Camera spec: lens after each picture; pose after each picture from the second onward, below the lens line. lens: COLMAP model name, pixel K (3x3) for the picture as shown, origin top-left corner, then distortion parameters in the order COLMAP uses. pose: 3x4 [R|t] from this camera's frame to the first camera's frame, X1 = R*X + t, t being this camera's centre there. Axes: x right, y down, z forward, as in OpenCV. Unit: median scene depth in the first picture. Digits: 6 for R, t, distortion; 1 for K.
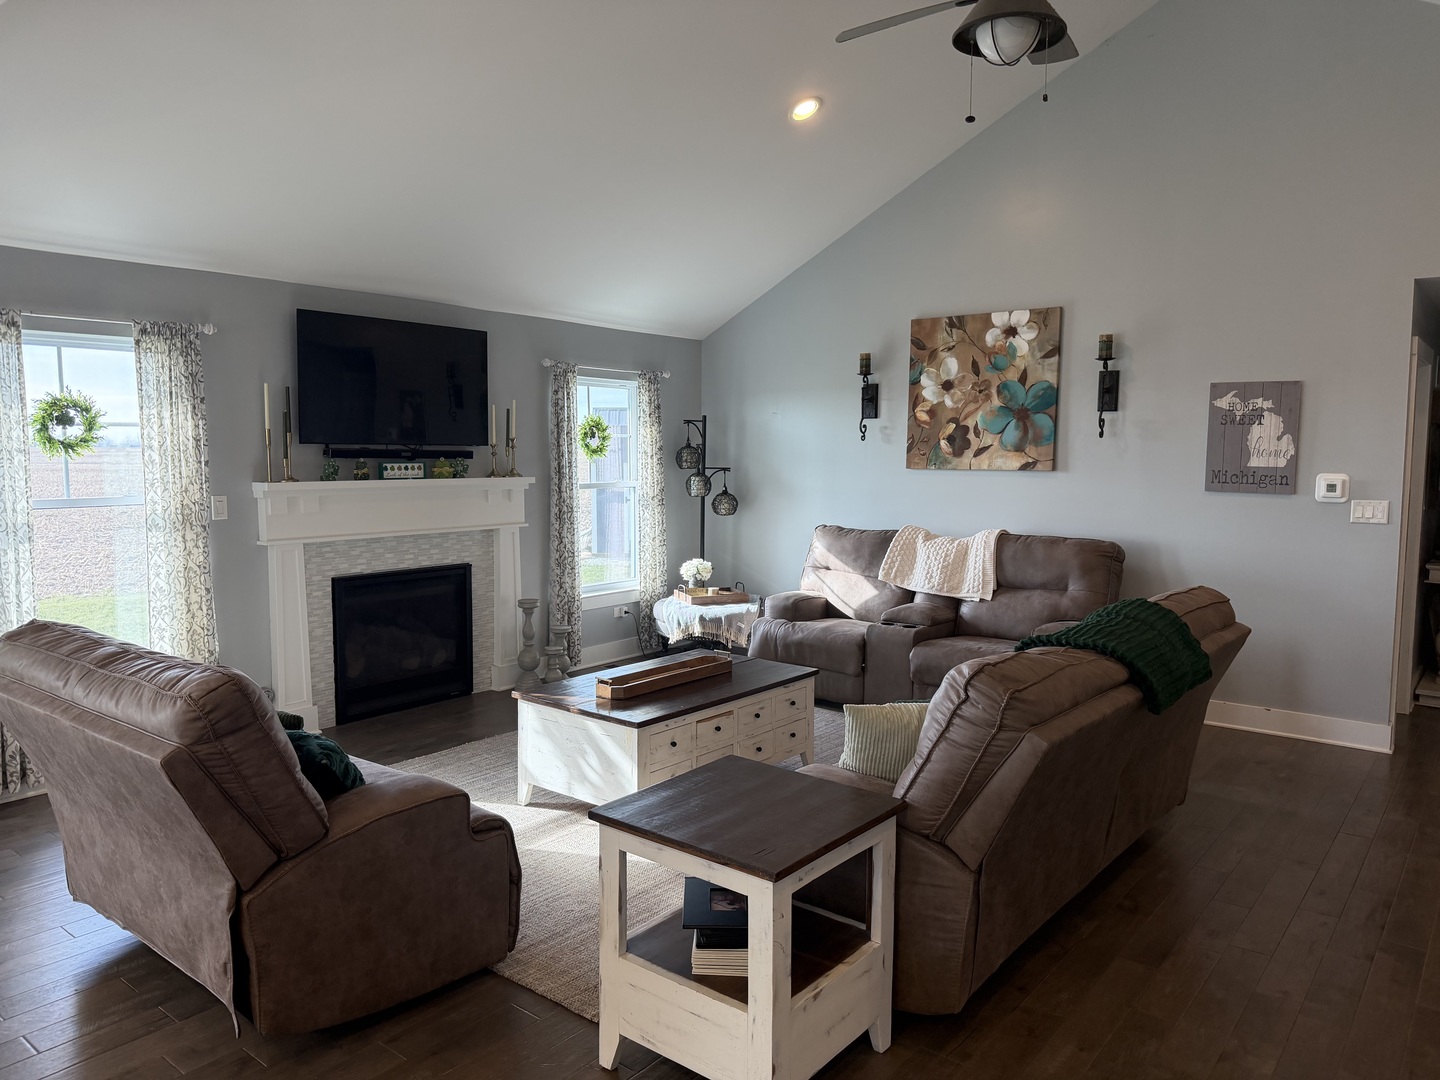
lens RADIAL K [[1007.2, 0, 716.5], [0, 1007.2, 546.9], [0, 0, 1]] dist [0.048508, -0.031954]
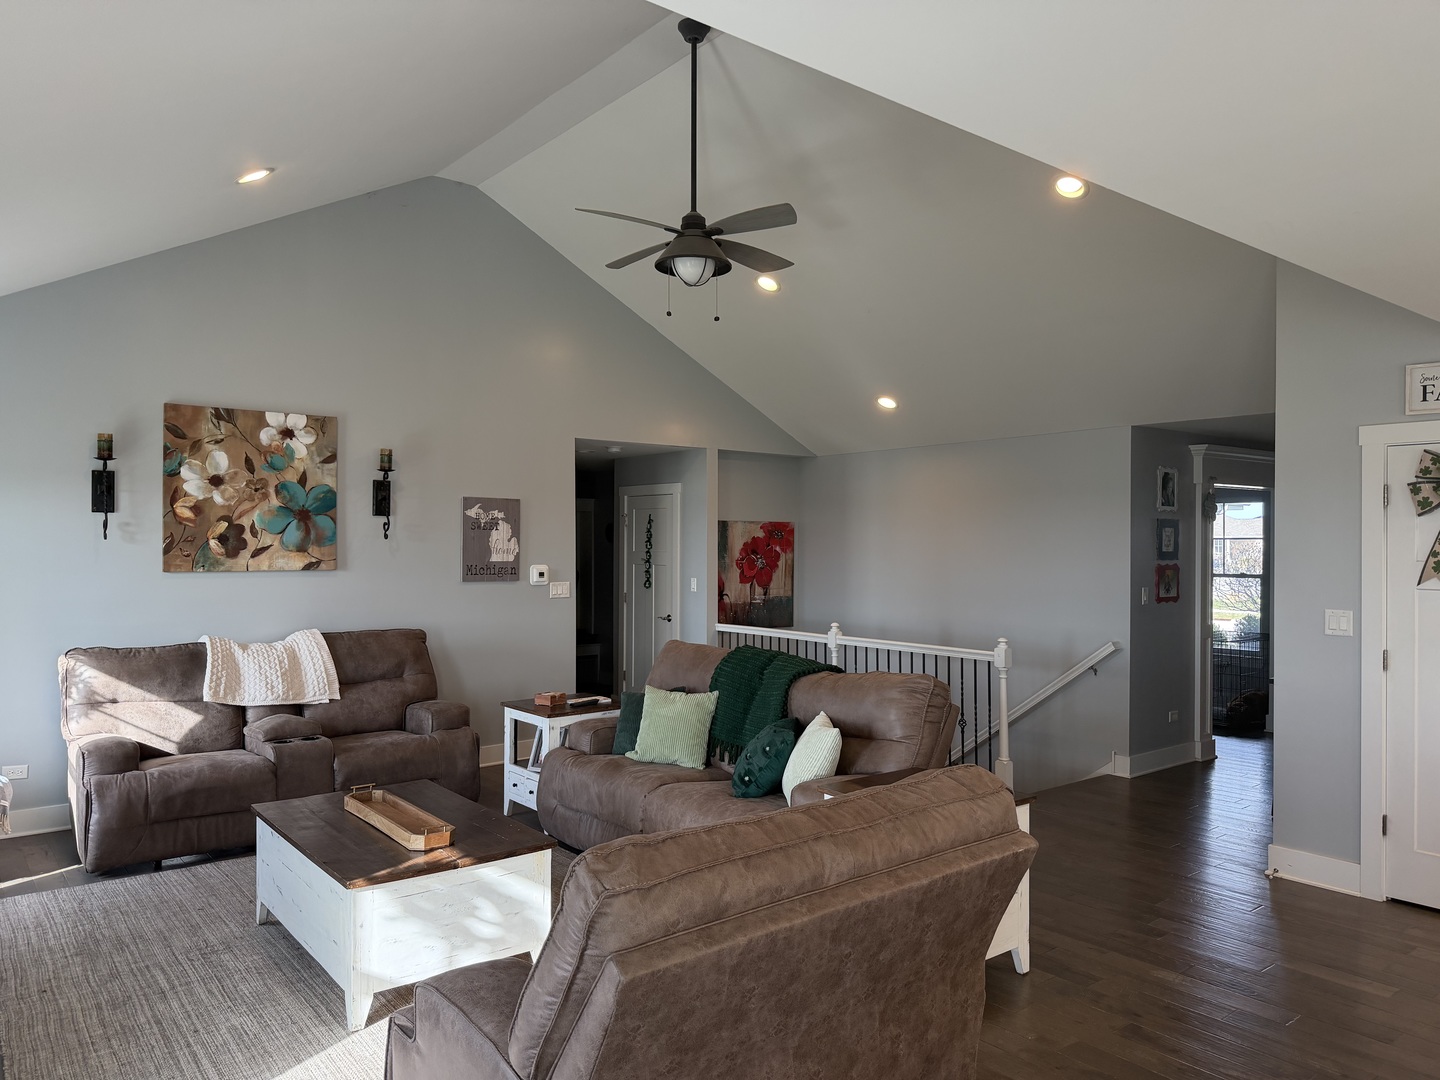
lens RADIAL K [[1007.2, 0, 719.1], [0, 1007.2, 533.6], [0, 0, 1]] dist [0.048508, -0.031954]
pose [[0.203403, 0.006108, 0.979076, -0.609728], [0.096239, 0.995013, -0.026202, -0.045514], [-0.974354, 0.099555, 0.201801, 0.388381]]
